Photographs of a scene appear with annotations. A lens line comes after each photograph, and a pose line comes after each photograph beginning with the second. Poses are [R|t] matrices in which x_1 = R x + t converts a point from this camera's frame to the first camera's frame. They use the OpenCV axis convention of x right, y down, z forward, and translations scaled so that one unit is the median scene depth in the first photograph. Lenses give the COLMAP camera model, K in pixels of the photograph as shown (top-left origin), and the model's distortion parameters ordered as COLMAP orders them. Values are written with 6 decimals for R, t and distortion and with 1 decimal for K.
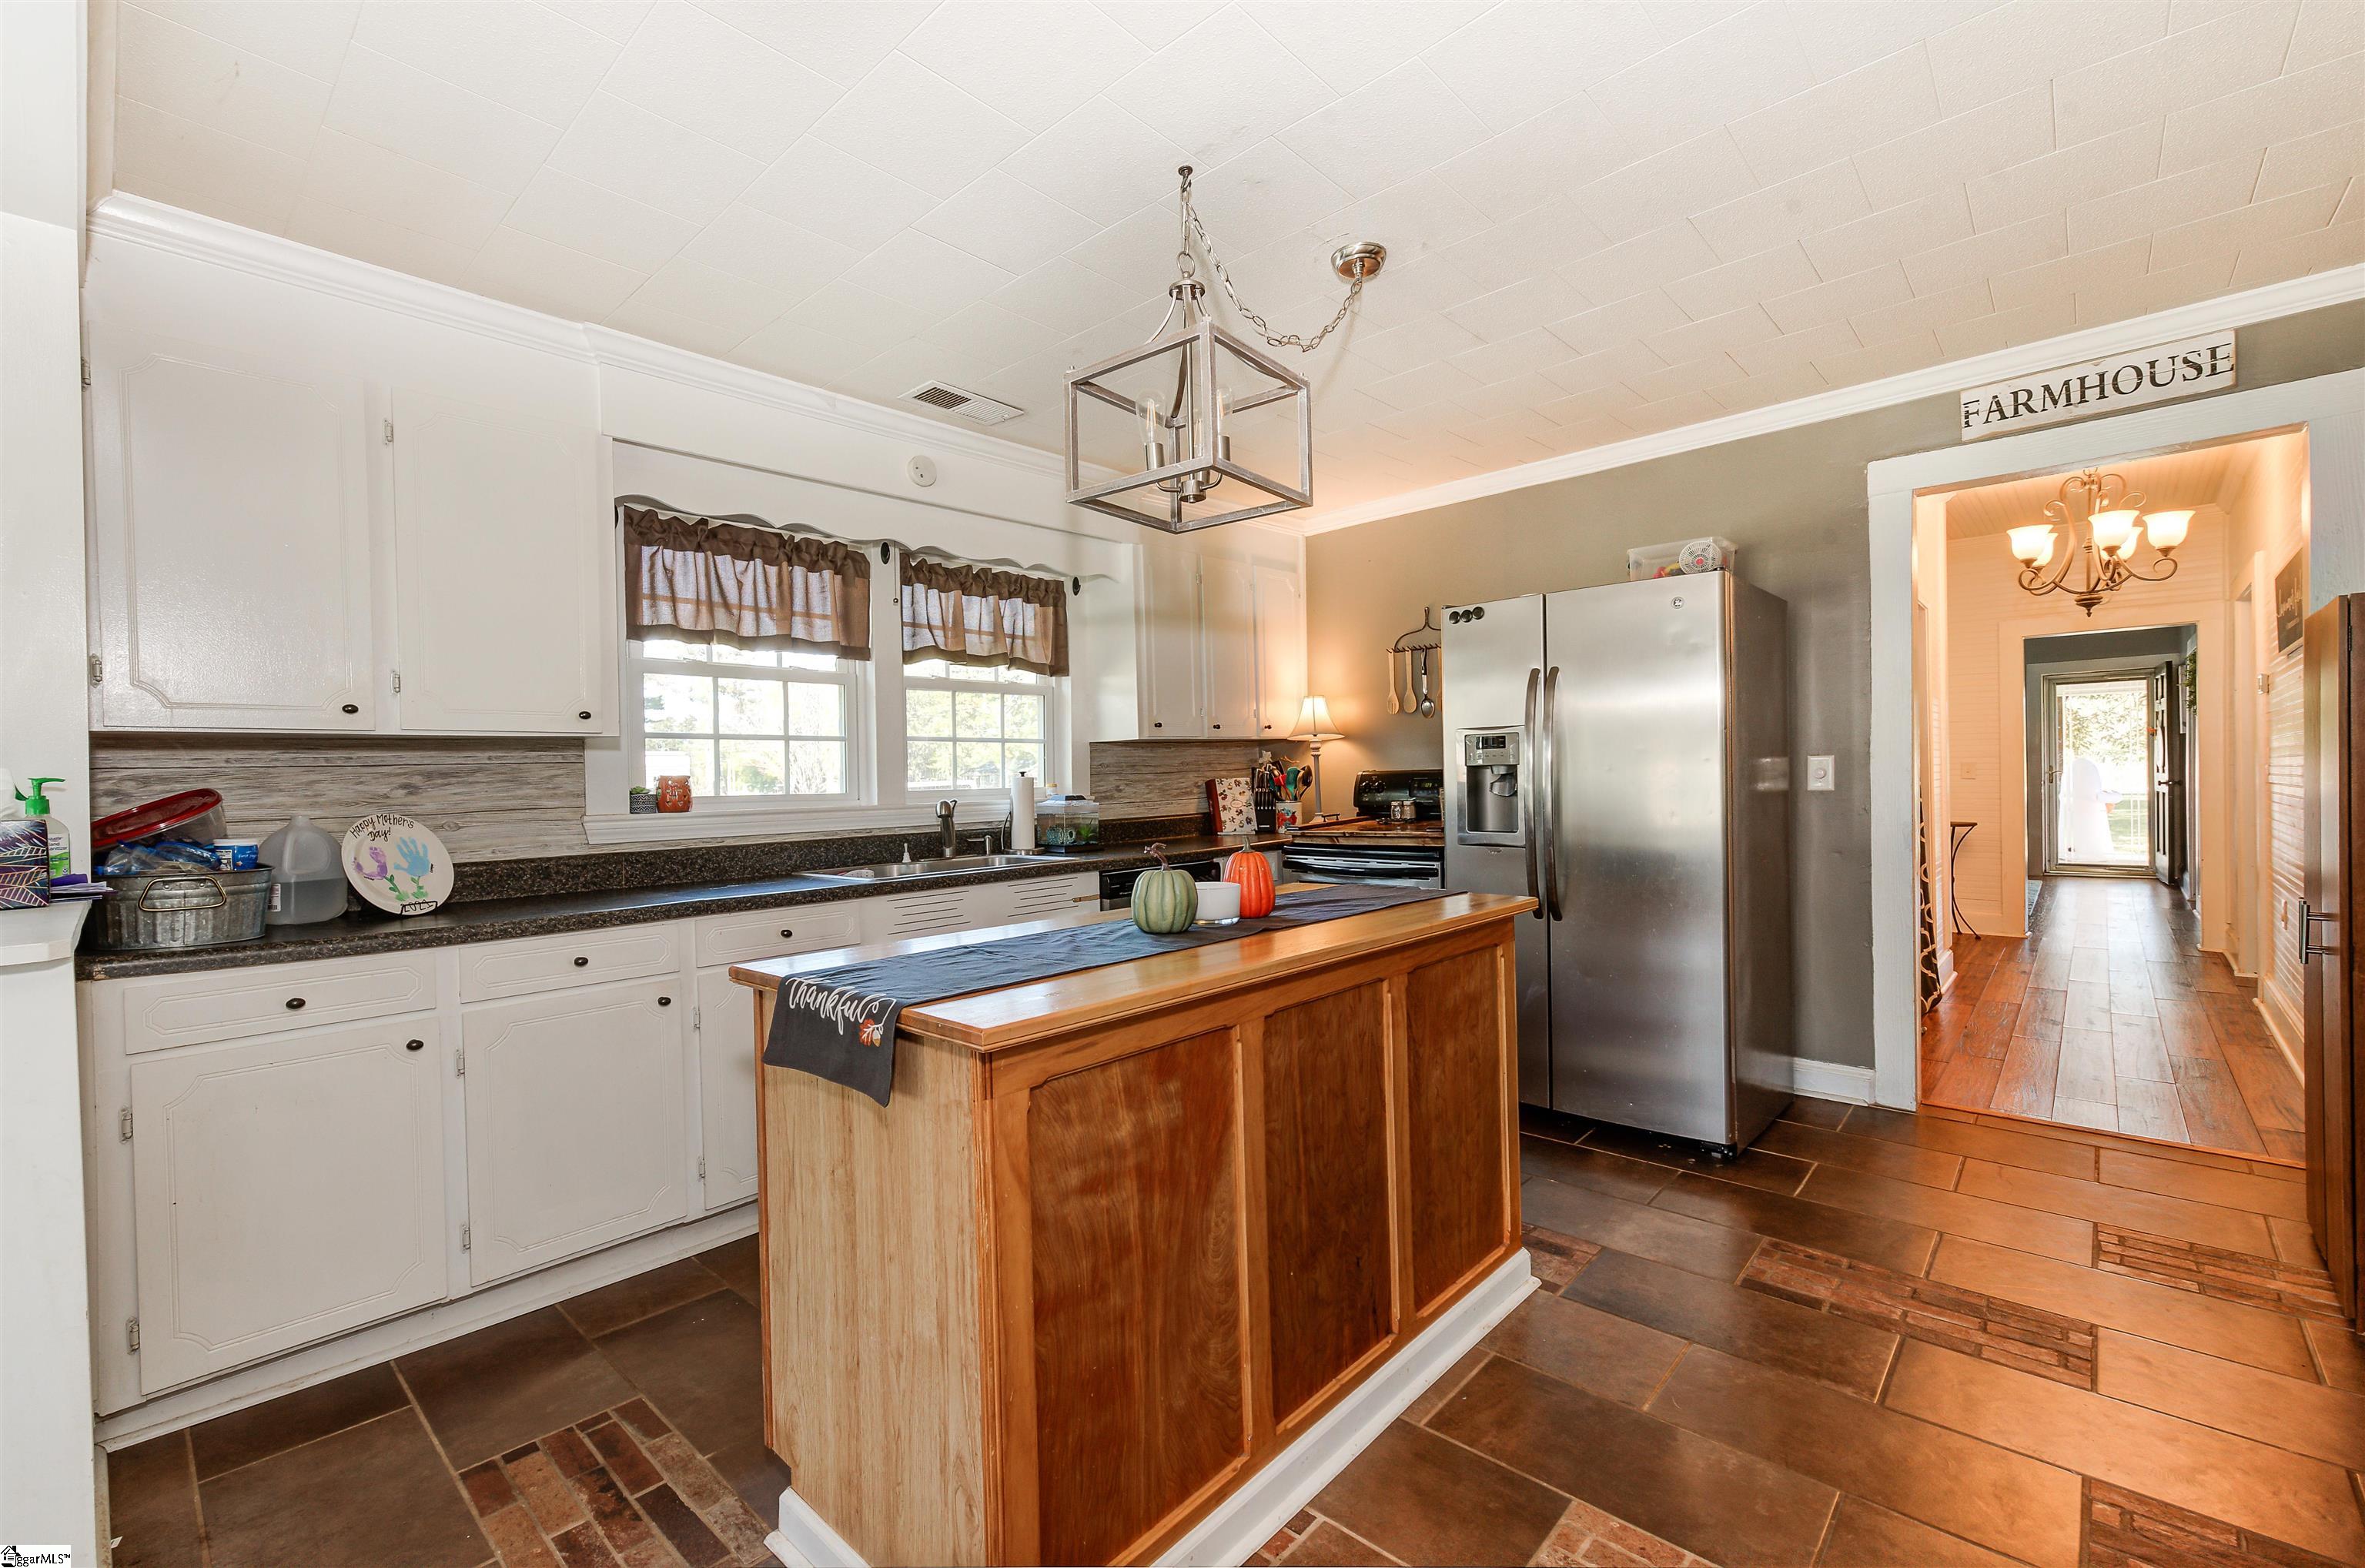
lens RADIAL K [[996.8, 0, 1179.1], [0, 996.8, 781.8], [0, 0, 1]] dist [0.001641, 0.000822]
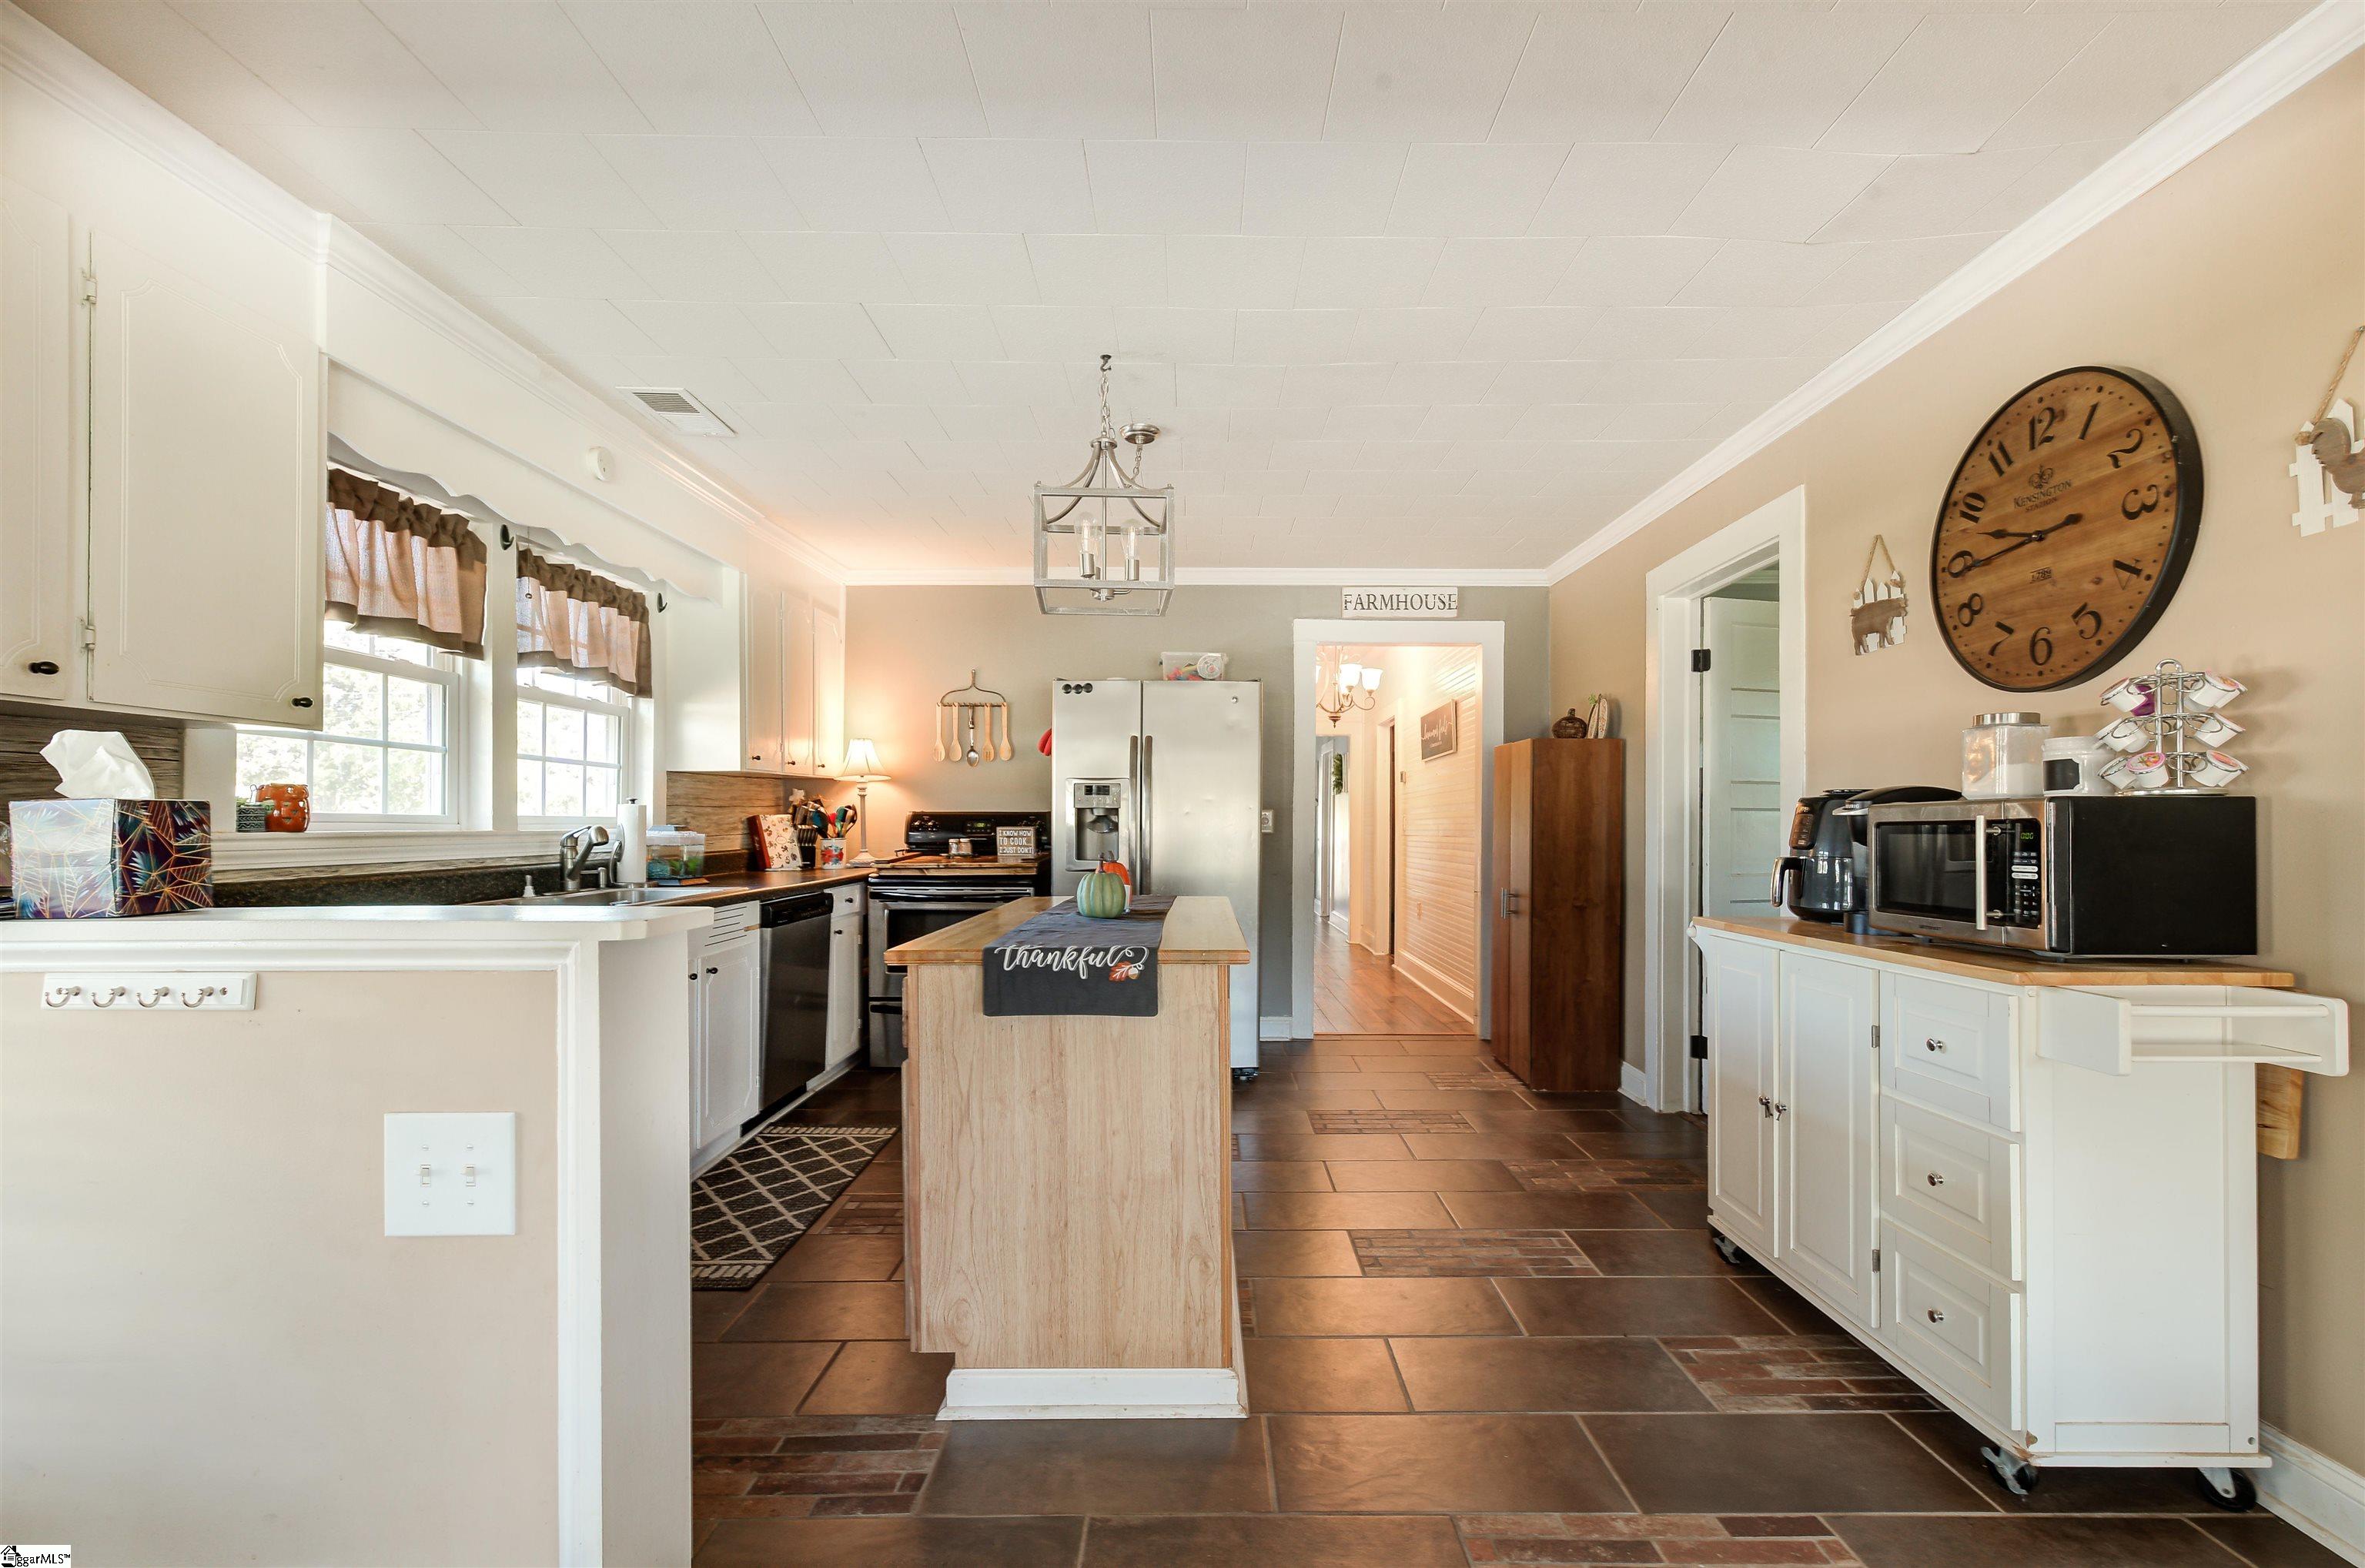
lens RADIAL K [[1039.8, 0, 1205.0], [0, 1039.8, 824.6], [0, 0, 1]] dist [-0.004038, -0.002379]
pose [[0.727100, 0.023582, 0.686127, -0.463950], [-0.016007, 0.999721, -0.017398, 0.023630], [-0.686345, 0.001667, 0.727274, -0.063331]]
